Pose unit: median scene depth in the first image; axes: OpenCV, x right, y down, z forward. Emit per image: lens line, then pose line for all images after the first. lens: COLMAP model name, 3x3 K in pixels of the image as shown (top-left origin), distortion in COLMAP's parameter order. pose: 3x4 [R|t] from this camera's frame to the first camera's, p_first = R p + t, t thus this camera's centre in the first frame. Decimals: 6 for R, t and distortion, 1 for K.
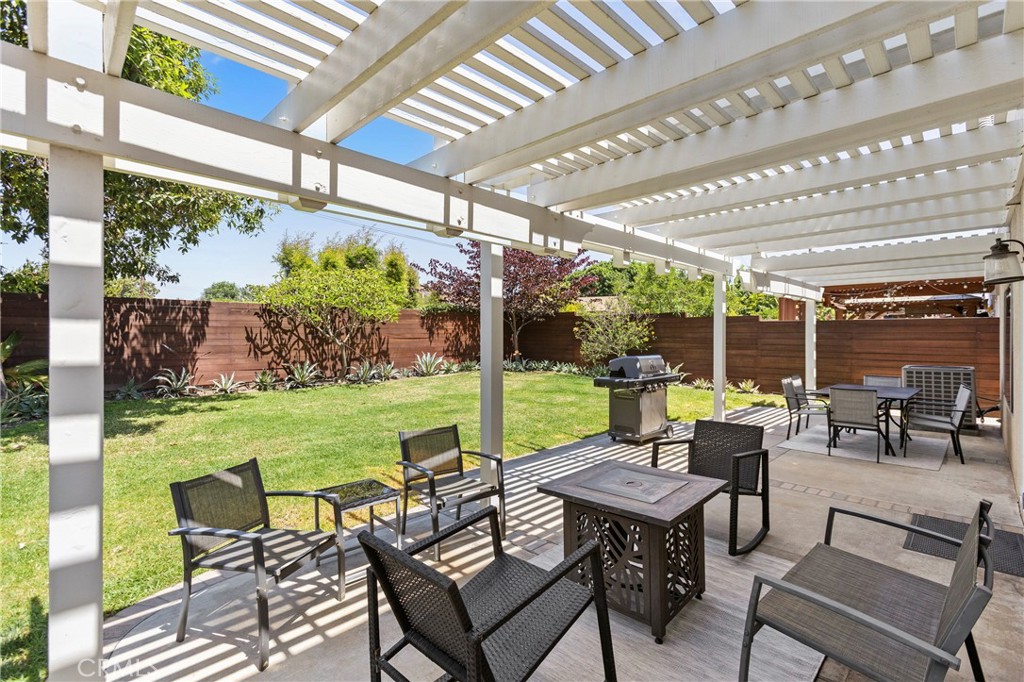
lens RADIAL K [[464.1, 0, 513.1], [0, 464.1, 337.4], [0, 0, 1]] dist [-0.001269, -0.000164]
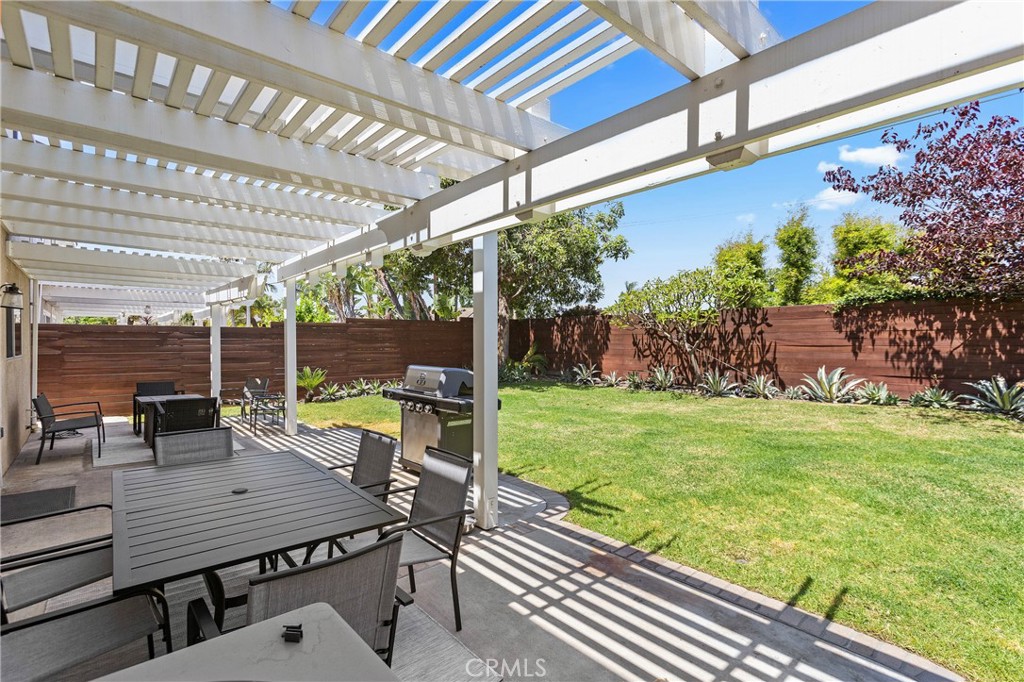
lens RADIAL K [[467.1, 0, 513.8], [0, 467.1, 341.8], [0, 0, 1]] dist [-0.002314, -0.000090]
pose [[-0.049941, 0.004884, -0.998740, 0.607662], [-0.003453, 0.999981, 0.005062, -0.006342], [0.998746, 0.003702, -0.049923, 0.696451]]
